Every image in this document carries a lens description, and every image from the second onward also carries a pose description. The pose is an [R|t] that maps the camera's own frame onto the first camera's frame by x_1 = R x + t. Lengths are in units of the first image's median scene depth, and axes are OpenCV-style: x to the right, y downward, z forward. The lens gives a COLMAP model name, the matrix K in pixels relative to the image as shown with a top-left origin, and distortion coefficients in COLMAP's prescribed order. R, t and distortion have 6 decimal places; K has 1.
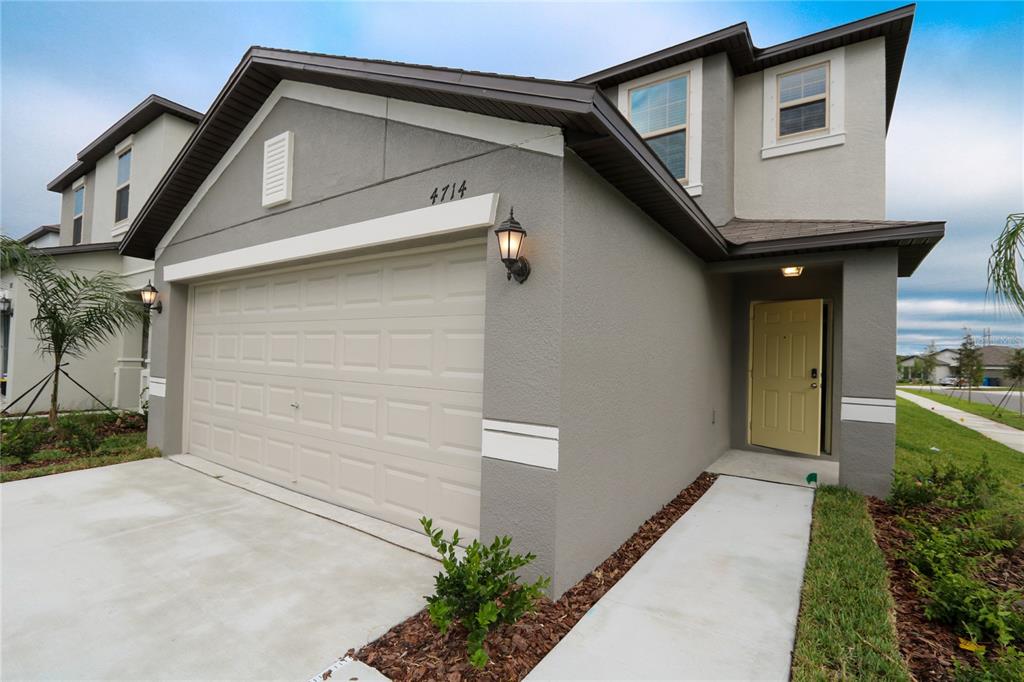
lens RADIAL K [[468.7, 0, 512.4], [0, 468.7, 342.5], [0, 0, 1]] dist [-0.014018, -0.000391]
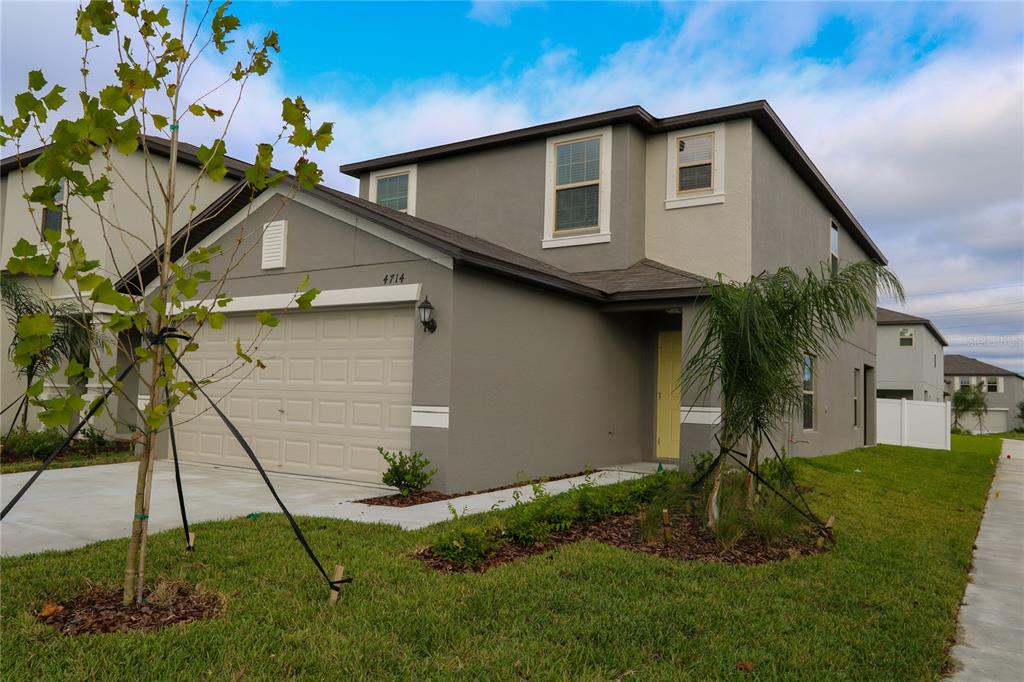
lens RADIAL K [[767.5, 0, 514.3], [0, 767.5, 346.3], [0, 0, 1]] dist [-0.034748, 0.002082]
pose [[0.999509, 0.005203, 0.030886, 0.207431], [-0.004013, 0.999252, -0.038473, 0.037127], [-0.031063, 0.038330, 0.998782, -1.714664]]
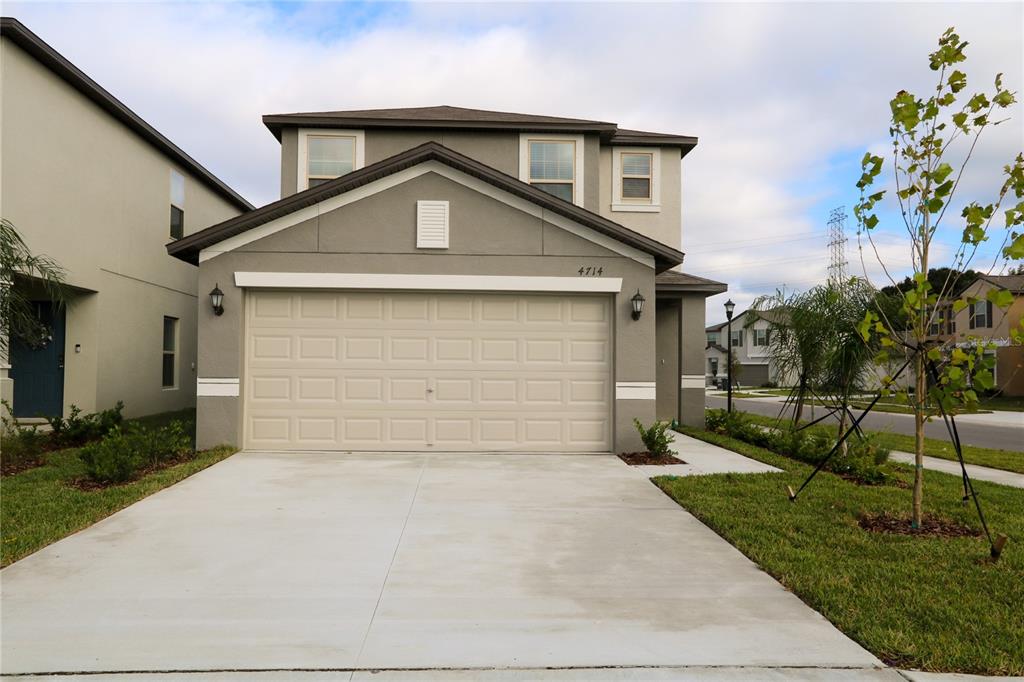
lens RADIAL K [[798.6, 0, 510.0], [0, 798.6, 345.8], [0, 0, 1]] dist [-0.012489, -0.001718]
pose [[0.786114, 0.000392, 0.618081, -2.302785], [-0.008090, 0.999921, 0.009654, -0.030401], [-0.618028, -0.012590, 0.786055, -1.345194]]
